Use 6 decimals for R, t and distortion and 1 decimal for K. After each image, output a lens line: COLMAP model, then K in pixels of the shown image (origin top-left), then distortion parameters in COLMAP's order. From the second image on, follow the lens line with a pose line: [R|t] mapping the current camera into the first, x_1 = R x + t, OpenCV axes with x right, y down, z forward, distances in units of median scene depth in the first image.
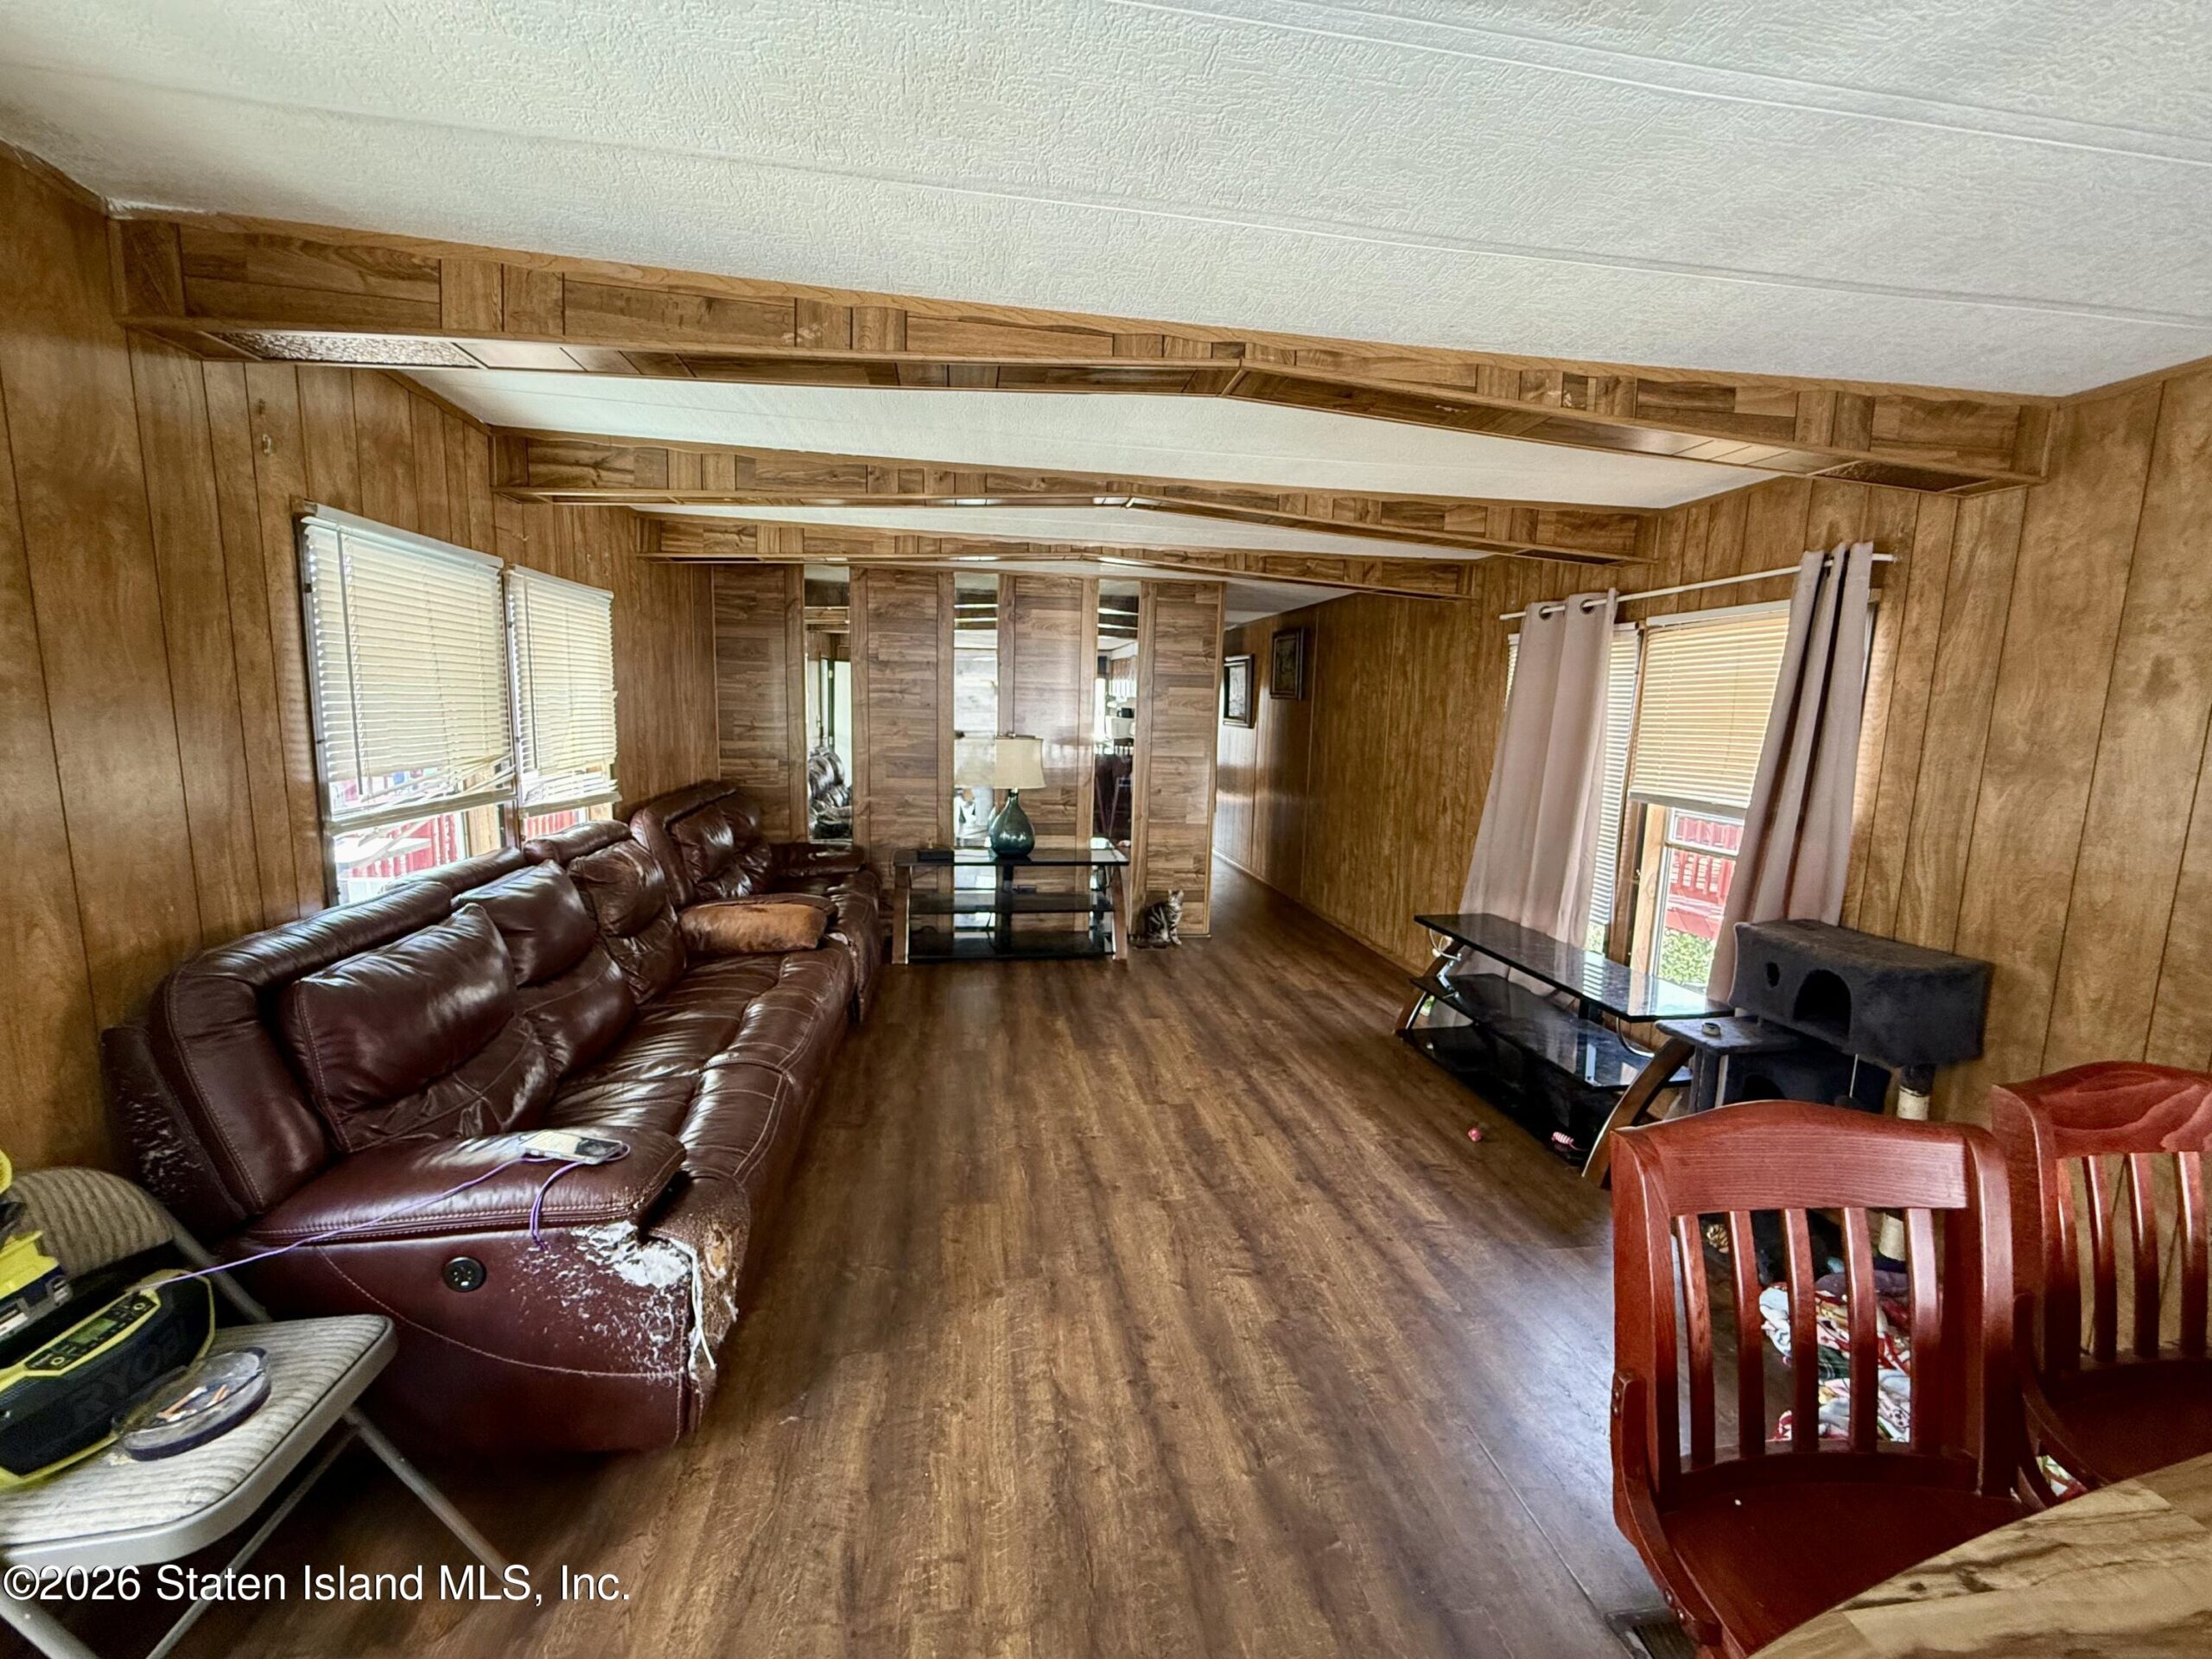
lens RADIAL K [[887.0, 0, 1102.9], [0, 887.0, 830.2], [0, 0, 1]] dist [-0.000543, 0.000669]
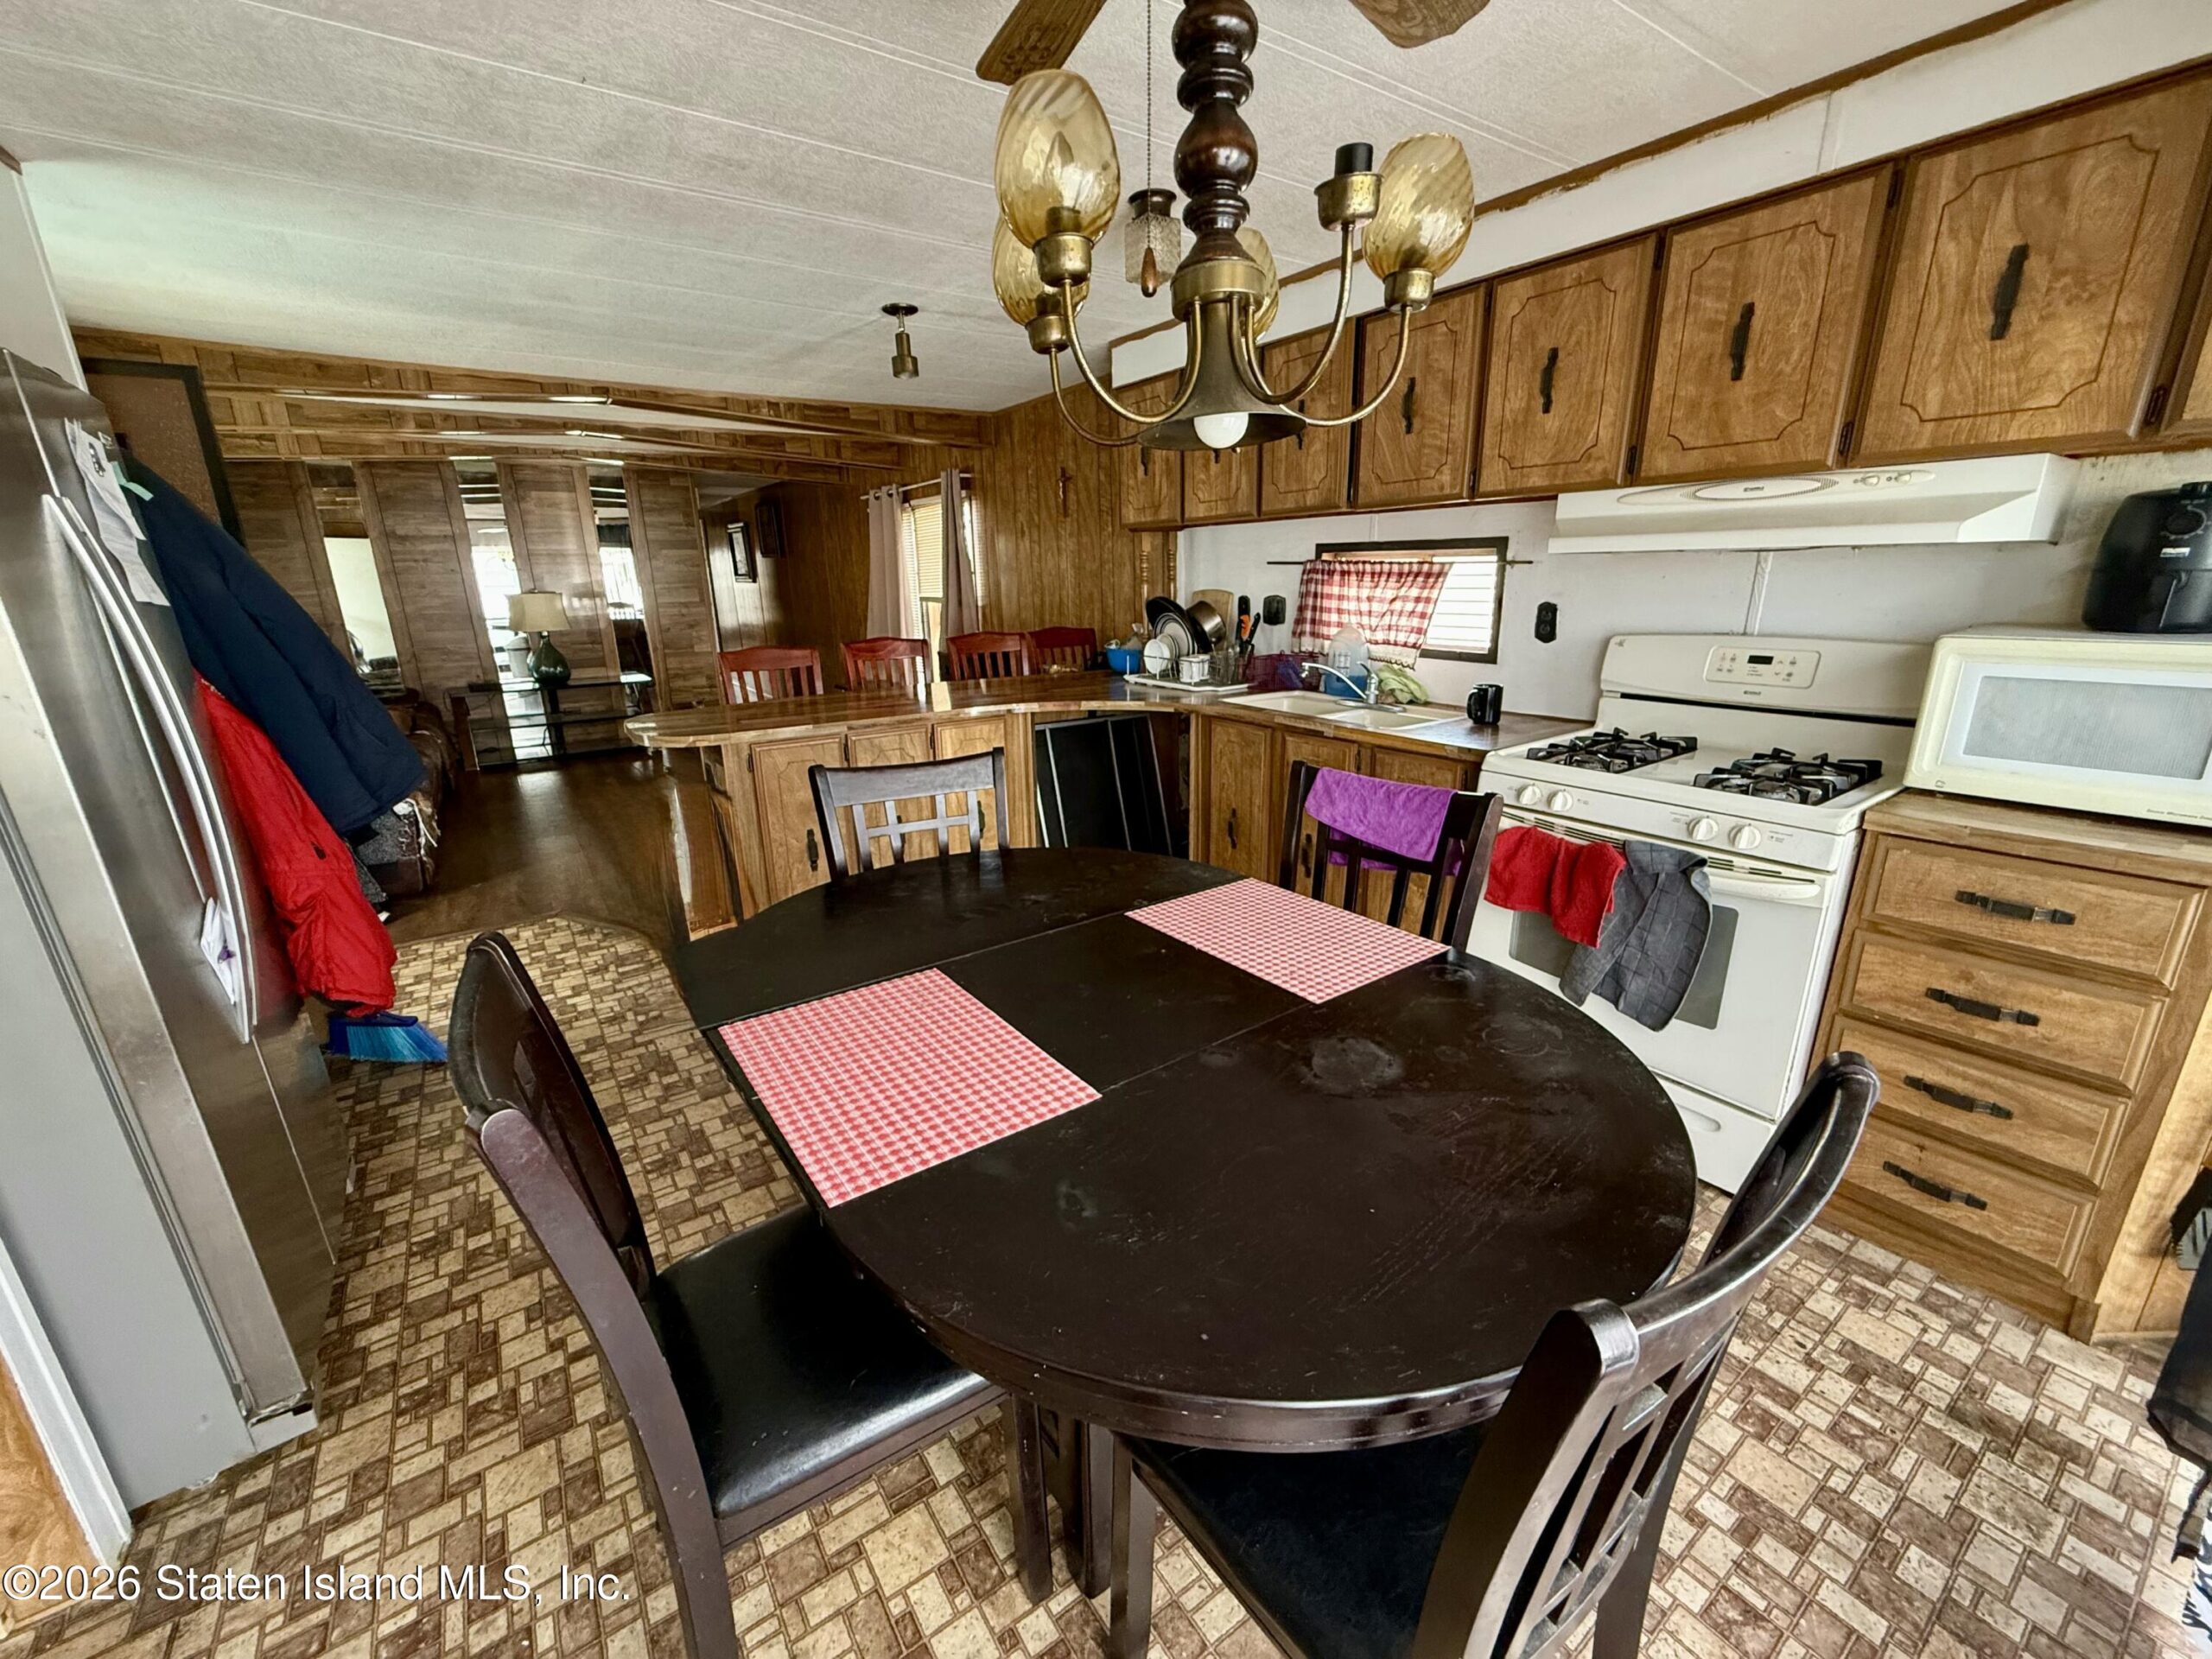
lens RADIAL K [[887.0, 0, 1108.1], [0, 887.0, 833.4], [0, 0, 1]] dist [-0.000543, 0.000669]
pose [[0.898048, -0.164581, 0.407949, 0.118984], [0.102384, 0.980107, 0.170023, 0.193726], [-0.427817, -0.110921, 0.897034, -1.047275]]
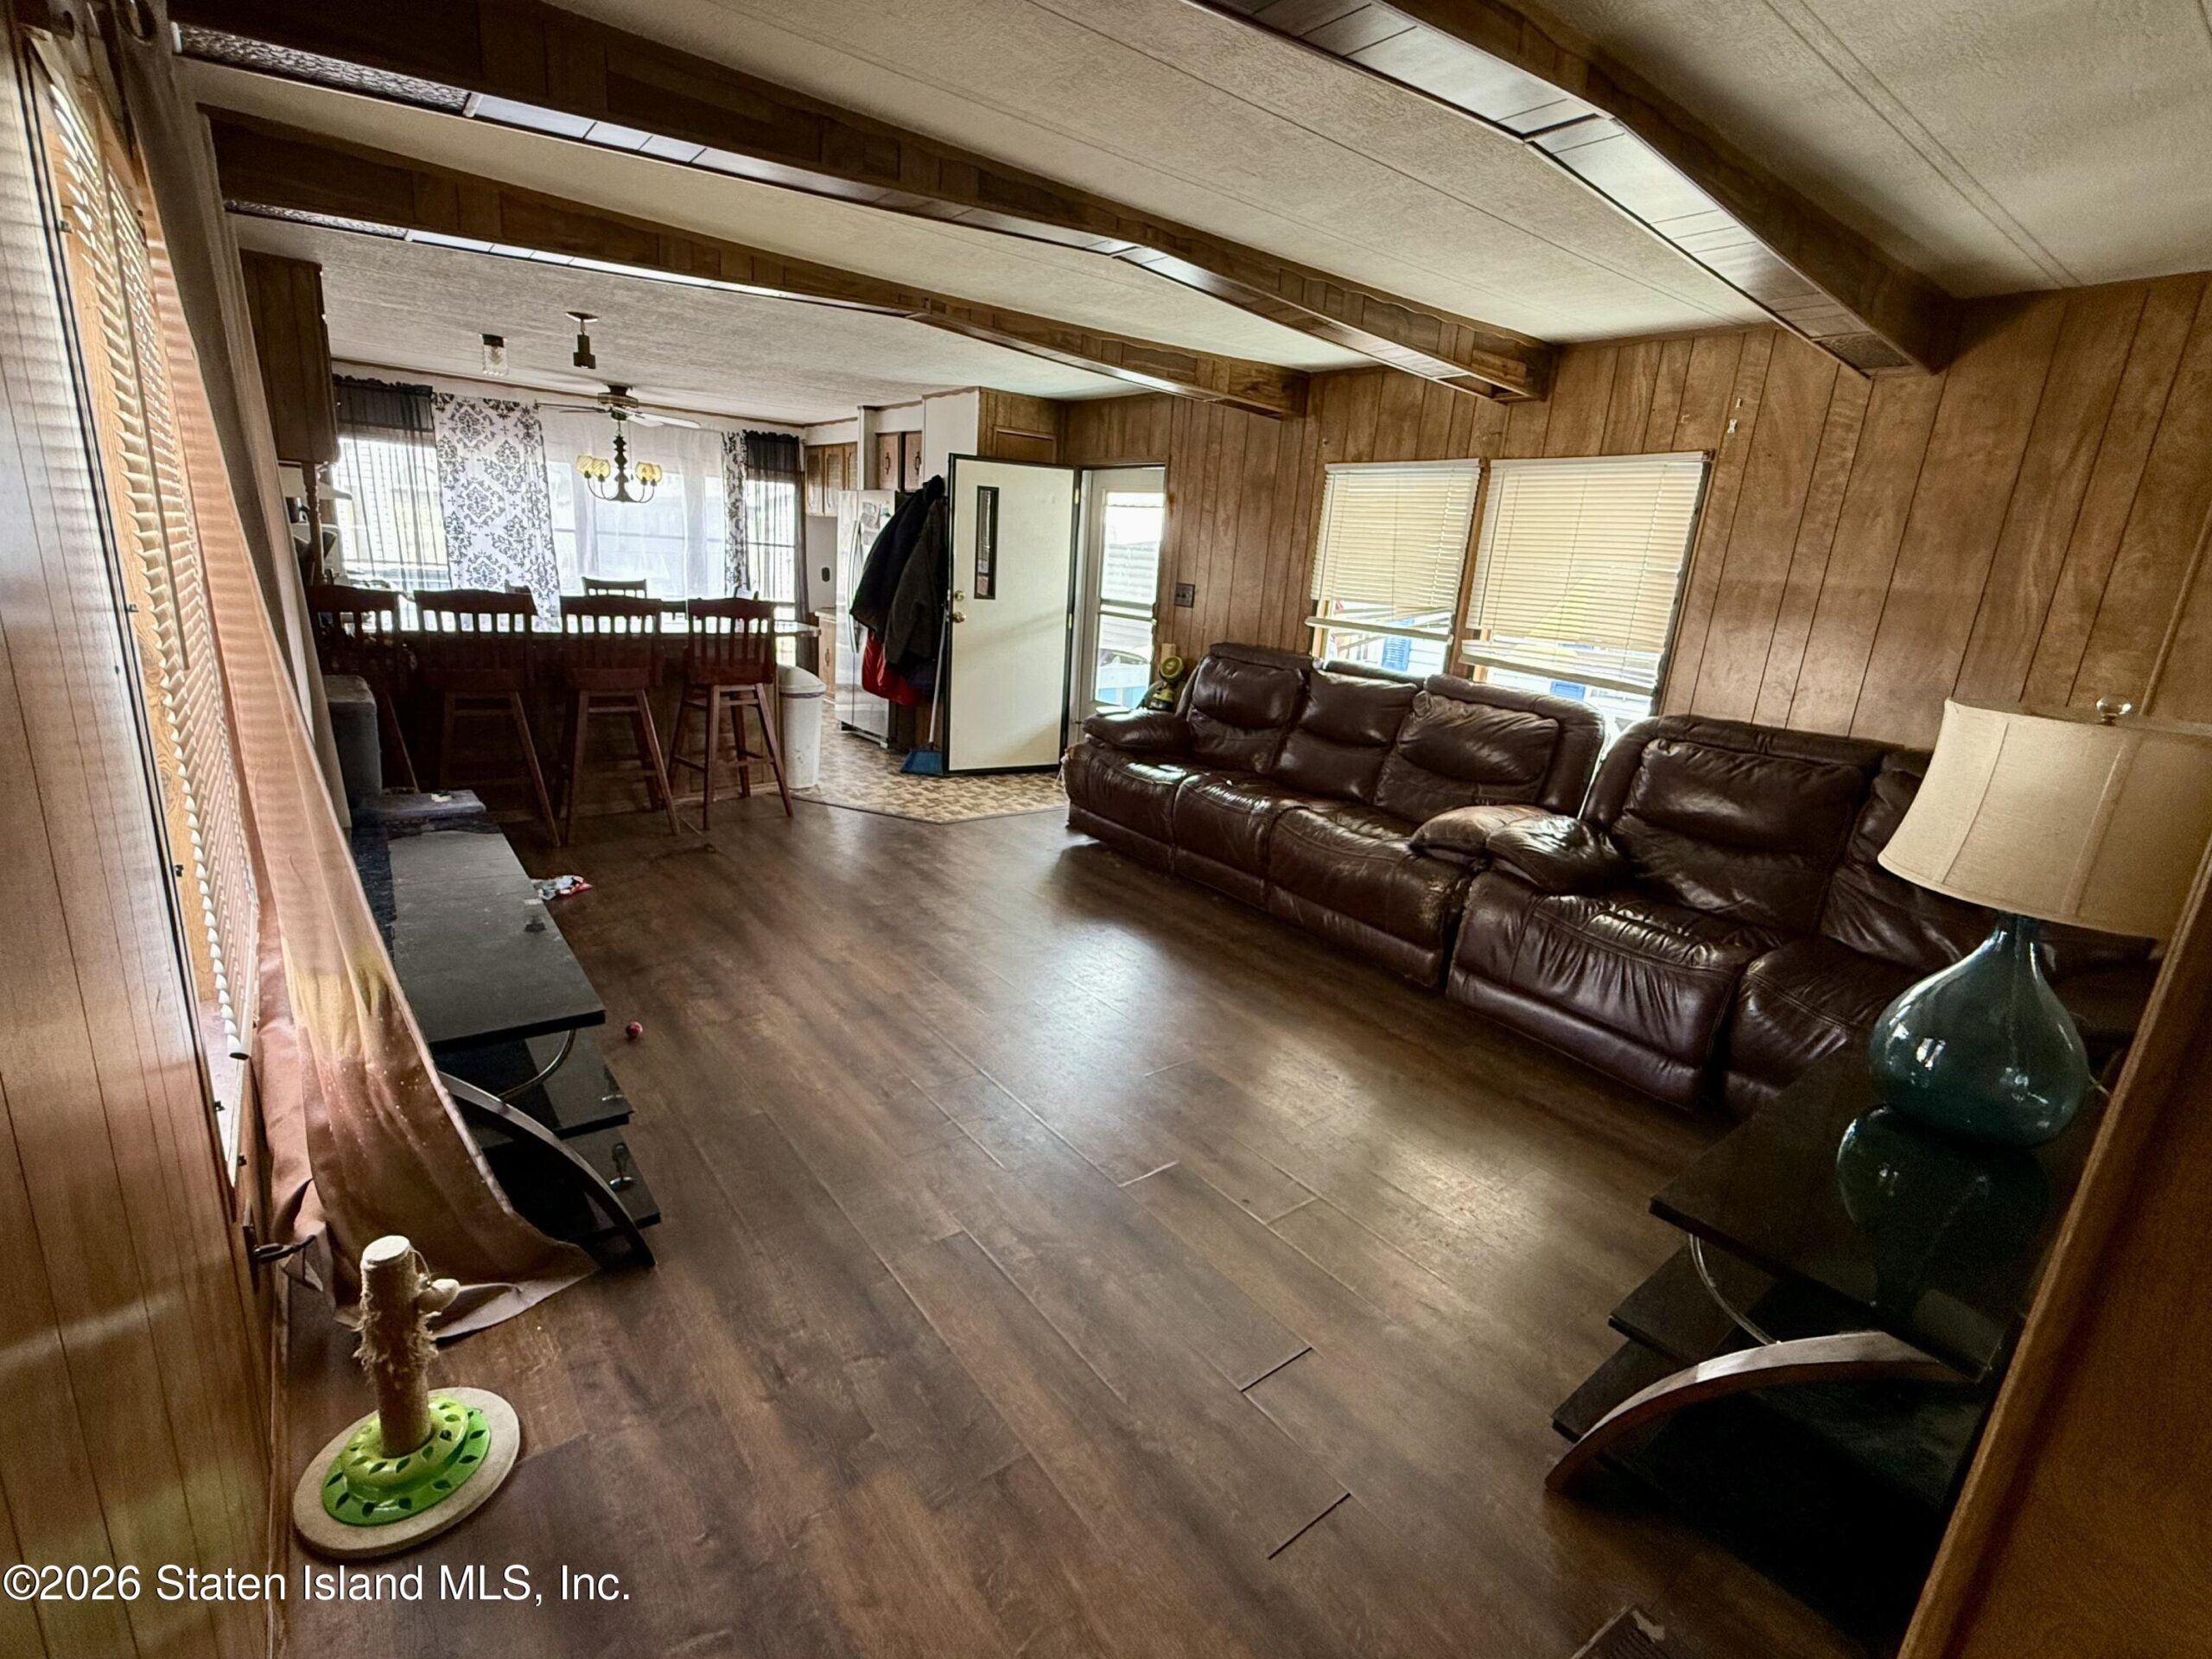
lens RADIAL K [[1003.5, 0, 1103.4], [0, 1003.5, 829.3], [0, 0, 1]] dist [0.000315, 0.000498]
pose [[-0.874363, 0.040159, -0.483609, 0.522073], [-0.162990, 0.914373, 0.370615, -0.257262], [0.457082, 0.402875, -0.792948, 2.031202]]
